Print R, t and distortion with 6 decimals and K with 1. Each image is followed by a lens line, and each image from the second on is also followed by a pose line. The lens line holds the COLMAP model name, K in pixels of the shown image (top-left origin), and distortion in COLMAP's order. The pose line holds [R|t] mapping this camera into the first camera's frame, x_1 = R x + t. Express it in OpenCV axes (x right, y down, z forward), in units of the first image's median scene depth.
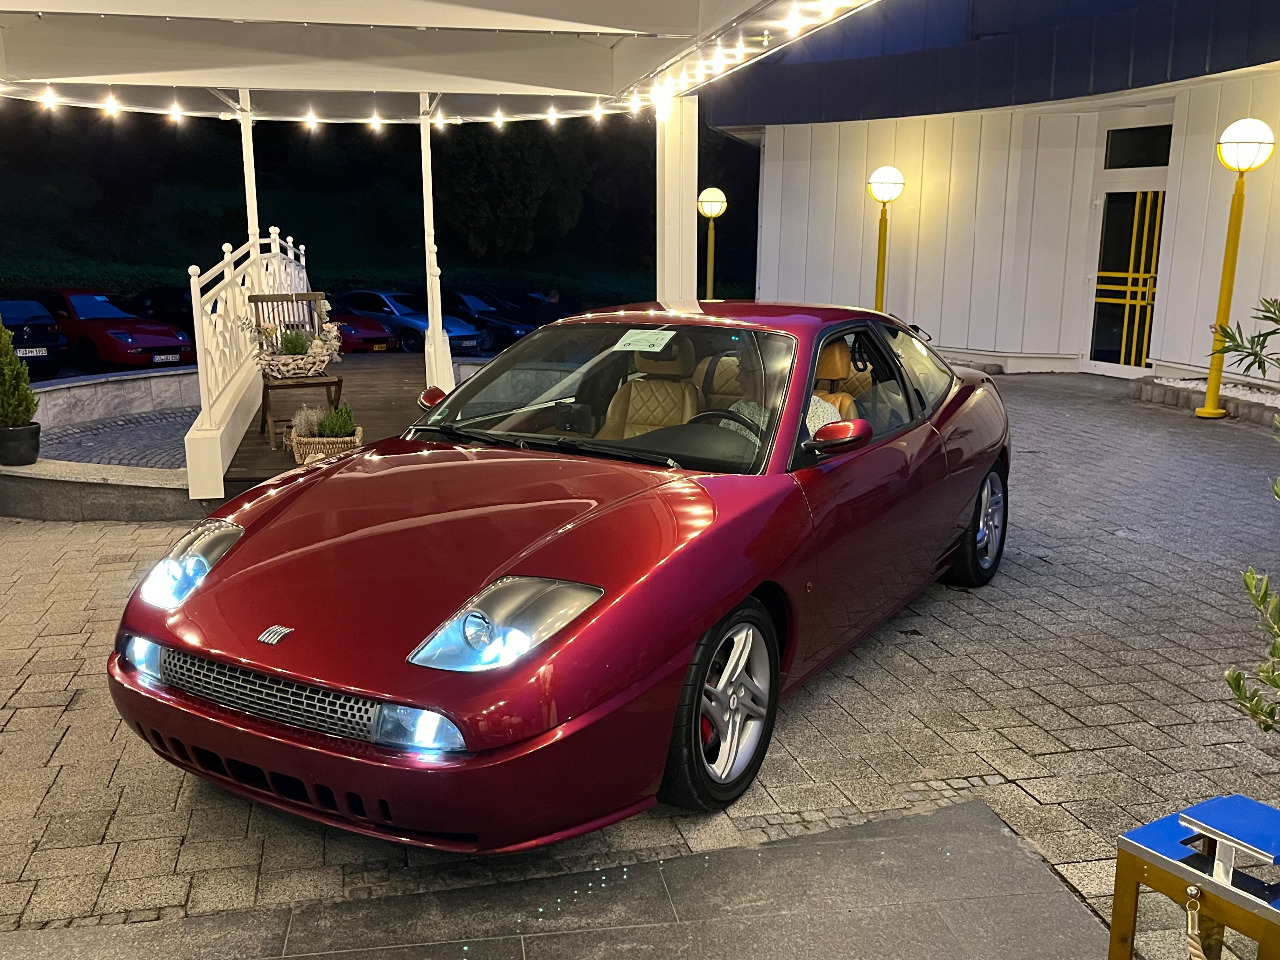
lens RADIAL K [[1184.0, 0, 633.8], [0, 1184.0, 490.2], [0, 0, 1]] dist [0.023612, 0.000000]
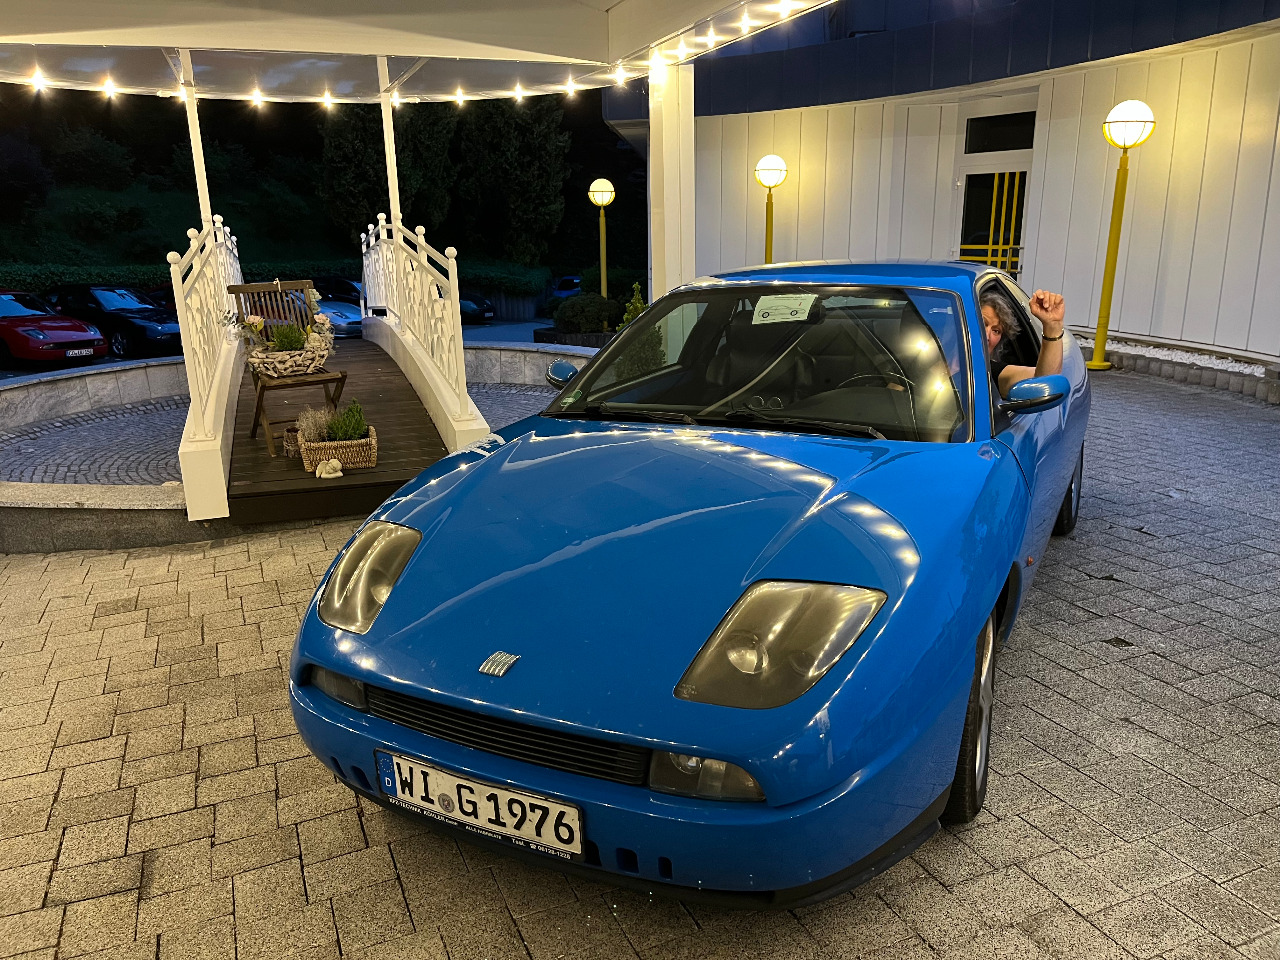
lens RADIAL K [[959.2, 0, 640.3], [0, 959.2, 487.1], [0, 0, 1]] dist [0.056156, -0.069525]
pose [[0.985678, -0.063684, 0.156152, -0.115719], [0.055842, 0.996972, 0.054111, -0.028085], [-0.159125, -0.044616, 0.986250, 0.181581]]
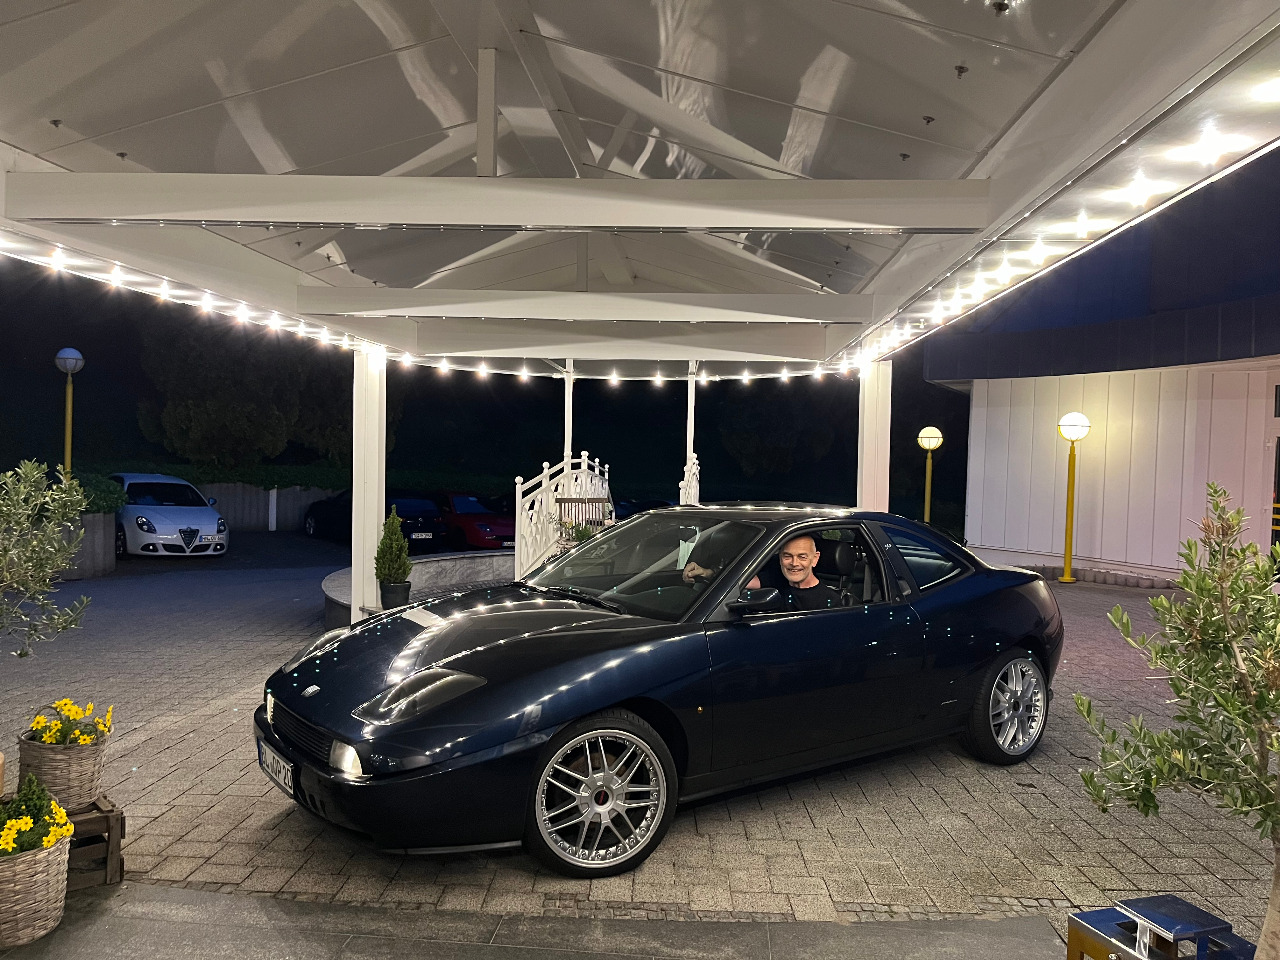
lens RADIAL K [[959.2, 0, 644.0], [0, 959.2, 471.2], [0, 0, 1]] dist [0.056156, -0.069525]
pose [[0.969037, 0.024571, -0.245689, 0.048059], [-0.072928, 0.979126, -0.189719, 0.011294], [0.235899, 0.201762, 0.950602, -0.057172]]
